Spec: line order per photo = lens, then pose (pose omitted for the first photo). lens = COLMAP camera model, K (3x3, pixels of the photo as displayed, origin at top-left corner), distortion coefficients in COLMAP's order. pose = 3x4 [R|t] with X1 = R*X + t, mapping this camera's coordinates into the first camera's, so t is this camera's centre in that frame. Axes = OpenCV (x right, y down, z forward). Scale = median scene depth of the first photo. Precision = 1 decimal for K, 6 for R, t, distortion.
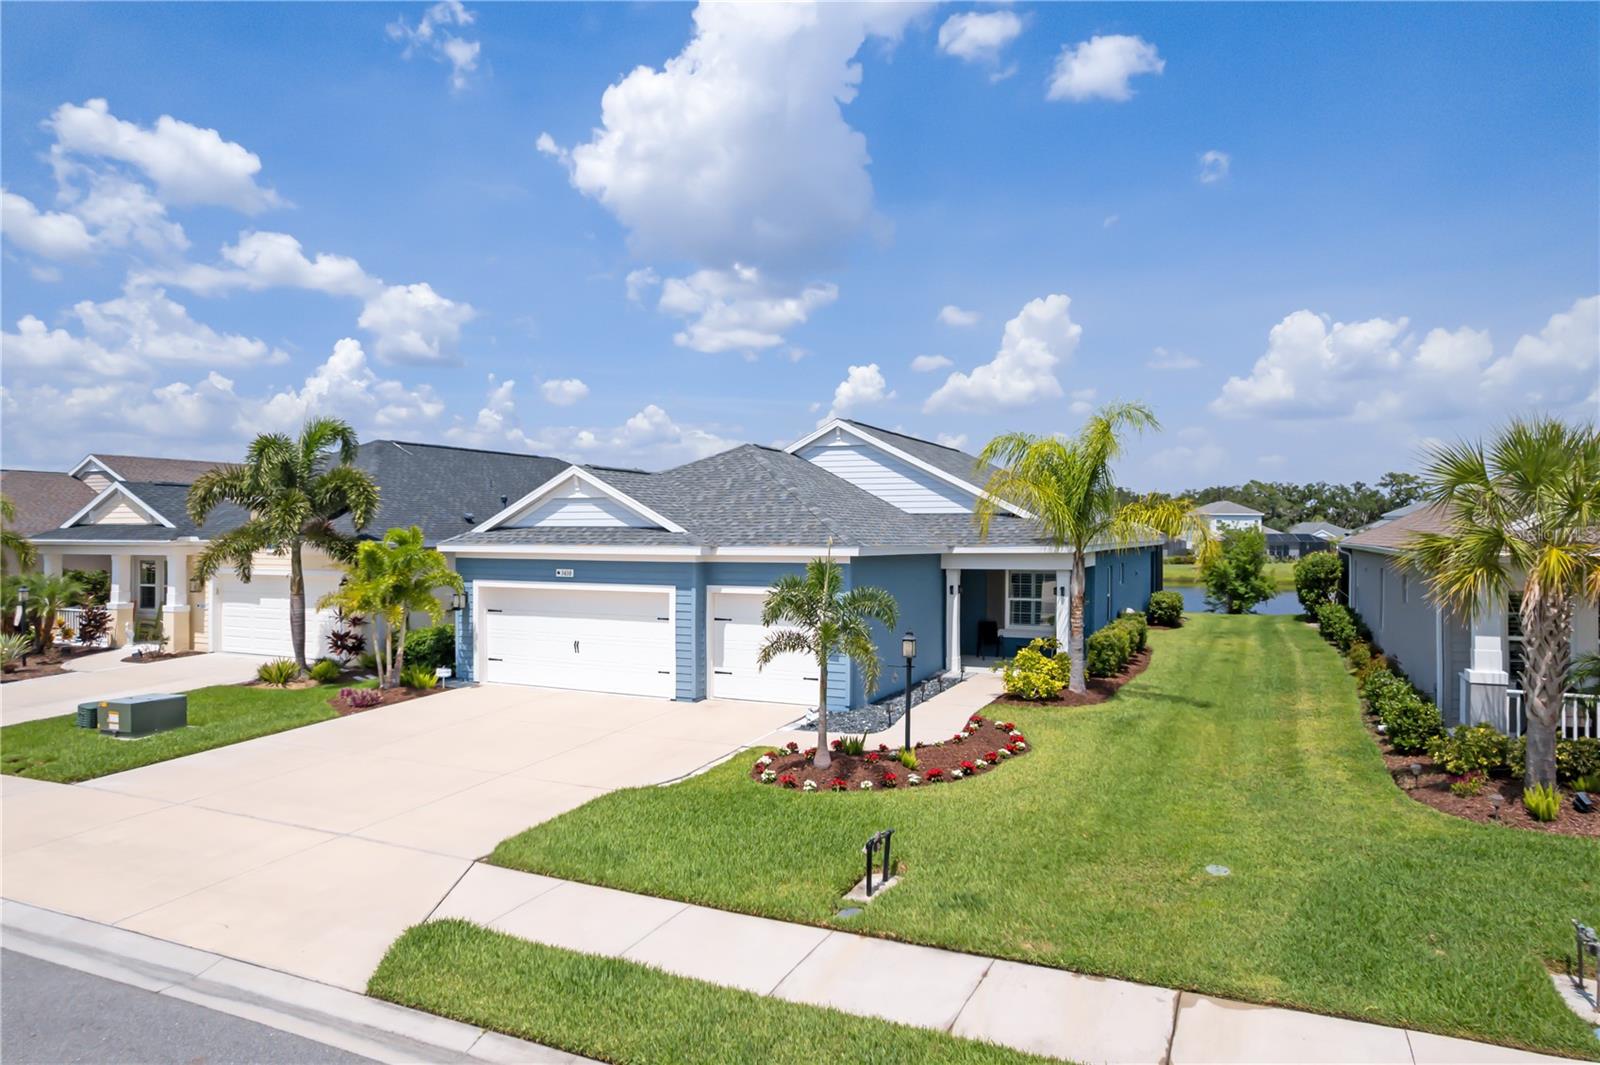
lens RADIAL K [[1025.5, 0, 804.8], [0, 1025.5, 531.6], [0, 0, 1]] dist [-0.074383, 0.068157]
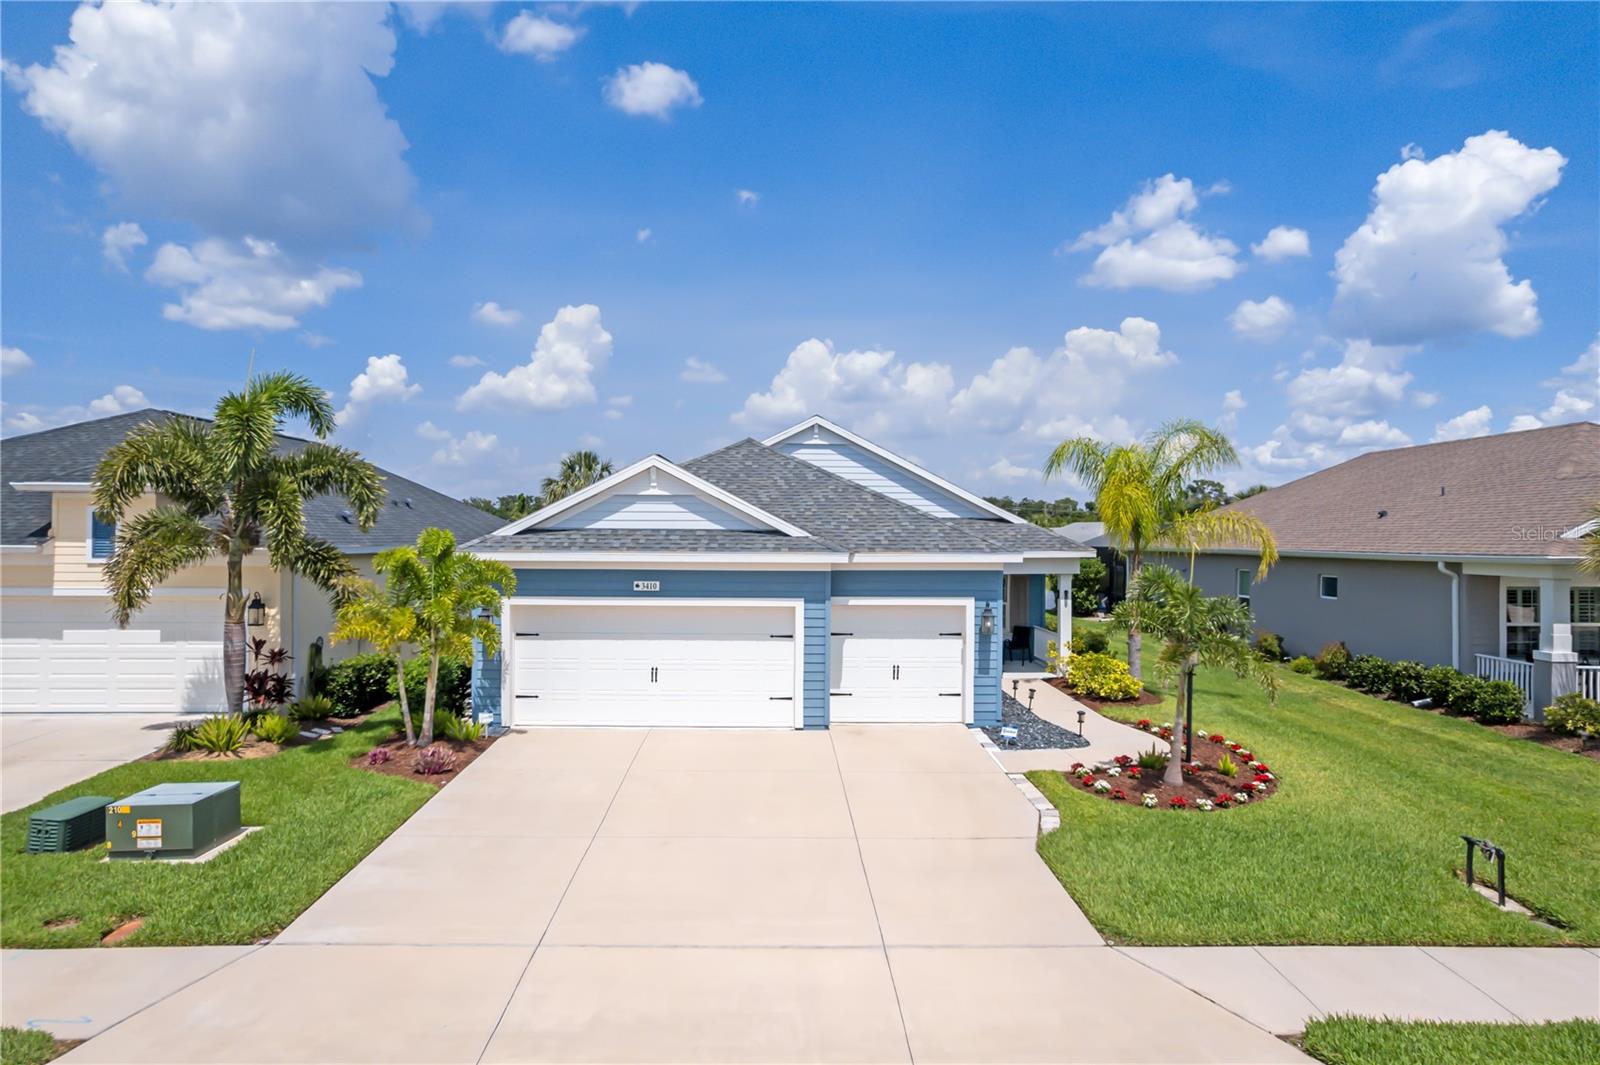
lens RADIAL K [[1028.2, 0, 806.4], [0, 1028.2, 488.8], [0, 0, 1]] dist [-0.088616, 0.087893]
pose [[0.899742, 0.022941, 0.435818, -0.476245], [-0.002984, 0.998918, -0.046421, 0.000556], [-0.436411, 0.040466, 0.898837, 0.196432]]
